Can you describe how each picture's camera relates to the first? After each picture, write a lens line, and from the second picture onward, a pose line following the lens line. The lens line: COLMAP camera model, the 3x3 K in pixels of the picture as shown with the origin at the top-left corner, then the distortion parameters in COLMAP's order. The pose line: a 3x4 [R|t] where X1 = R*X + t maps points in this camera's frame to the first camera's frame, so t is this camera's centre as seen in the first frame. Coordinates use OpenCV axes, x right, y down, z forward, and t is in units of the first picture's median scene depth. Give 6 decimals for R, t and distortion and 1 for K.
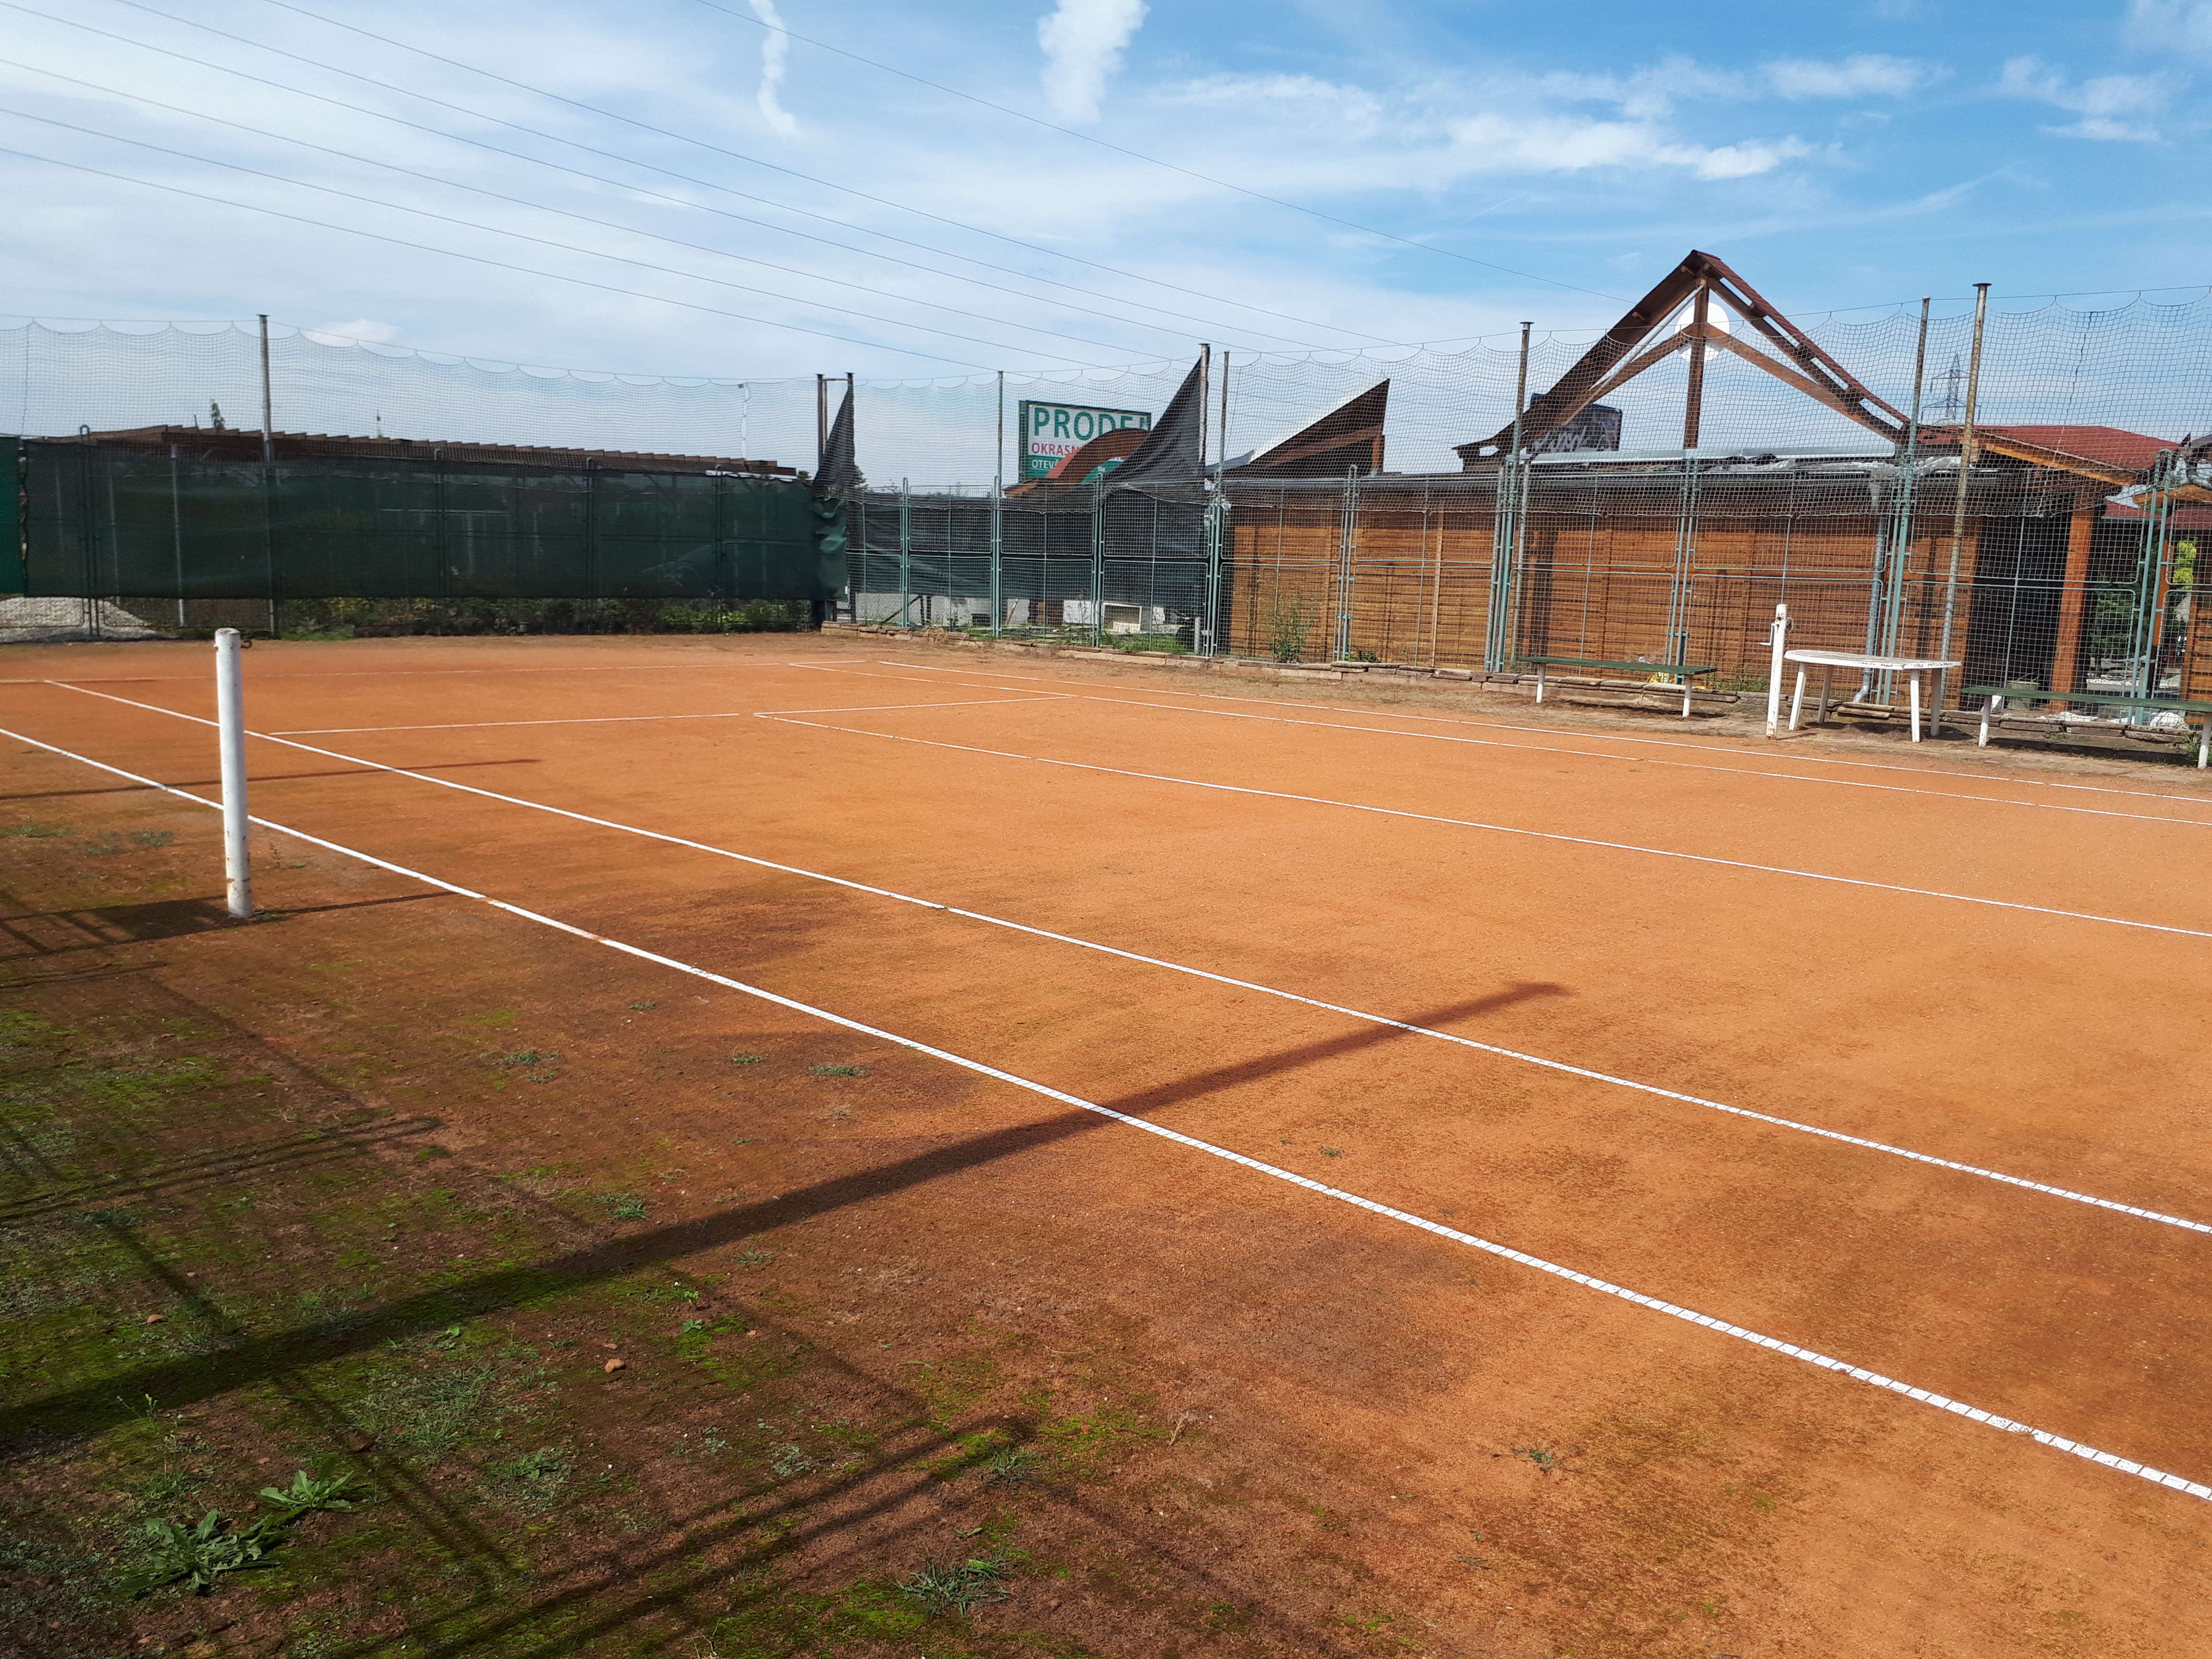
lens RADIAL K [[1769.7, 0, 1106.0], [0, 1769.7, 829.5], [0, 0, 1]] dist [-0.004951, -0.015236]
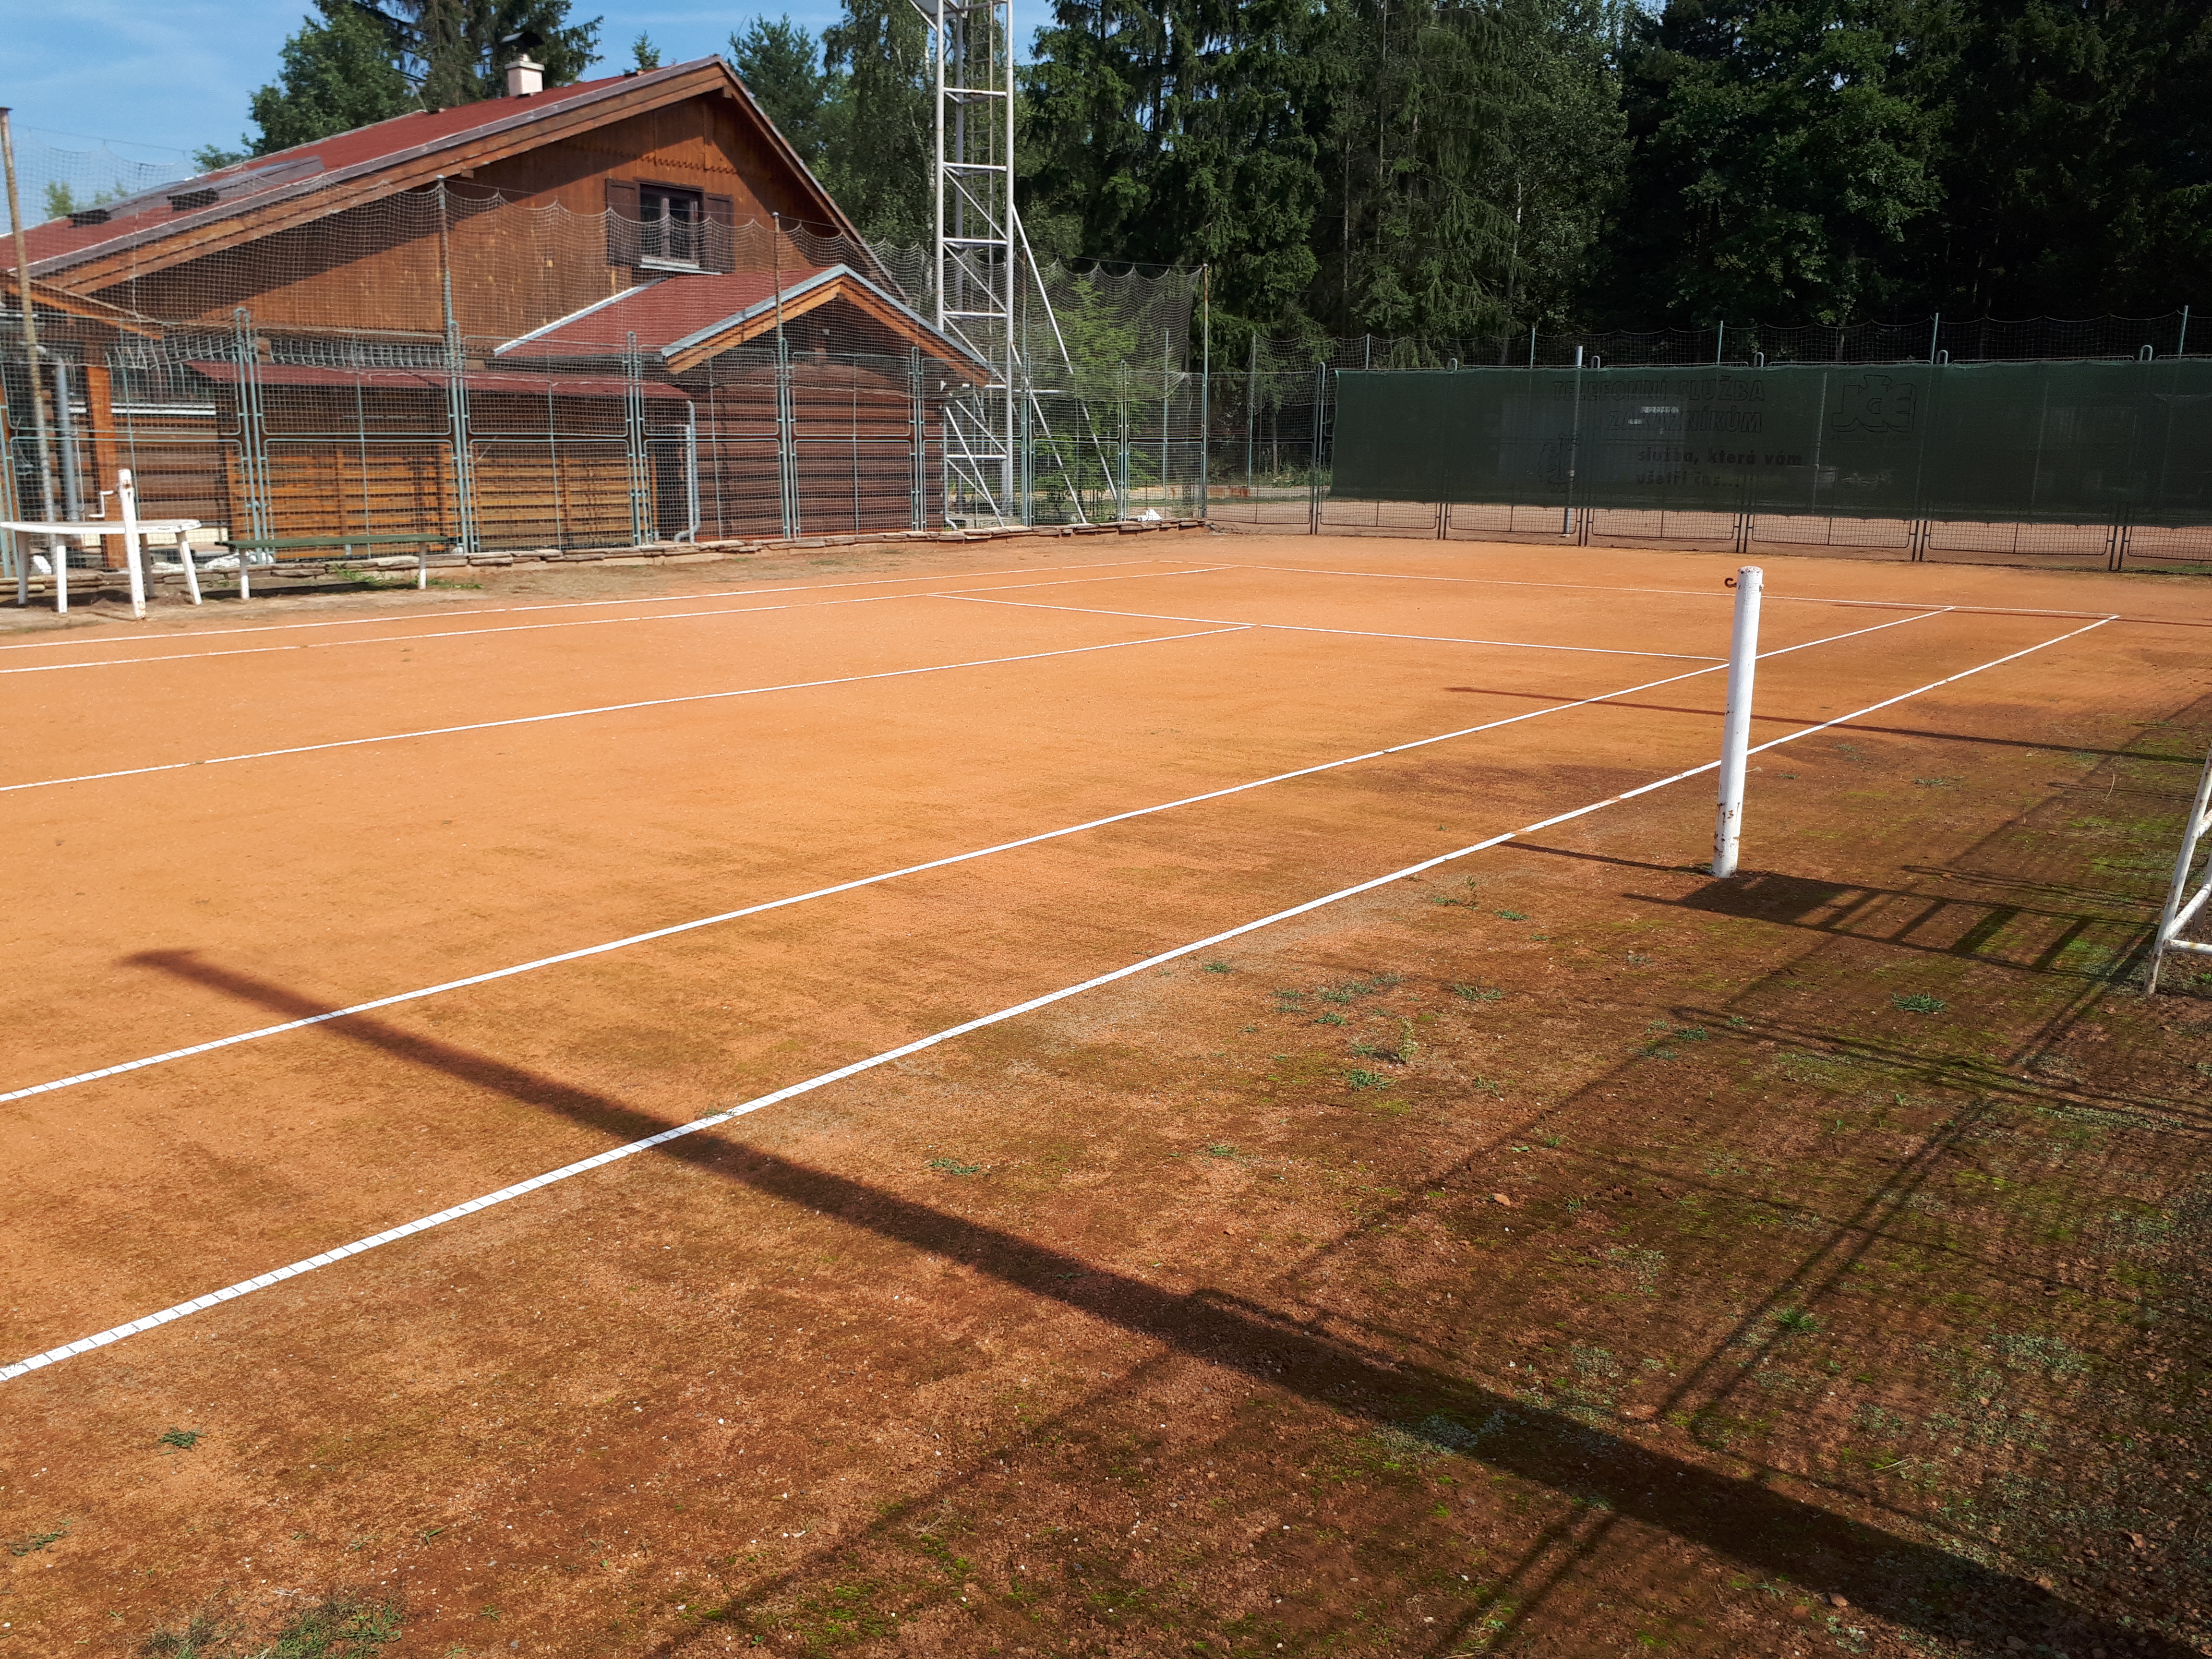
lens RADIAL K [[1769.7, 0, 1106.0], [0, 1769.7, 829.5], [0, 0, 1]] dist [-0.004951, -0.015236]
pose [[-0.119139, -0.240119, 0.963405, -0.579985], [0.140429, 0.956486, 0.255761, -0.114080], [-0.982897, 0.165761, -0.080235, 0.649232]]
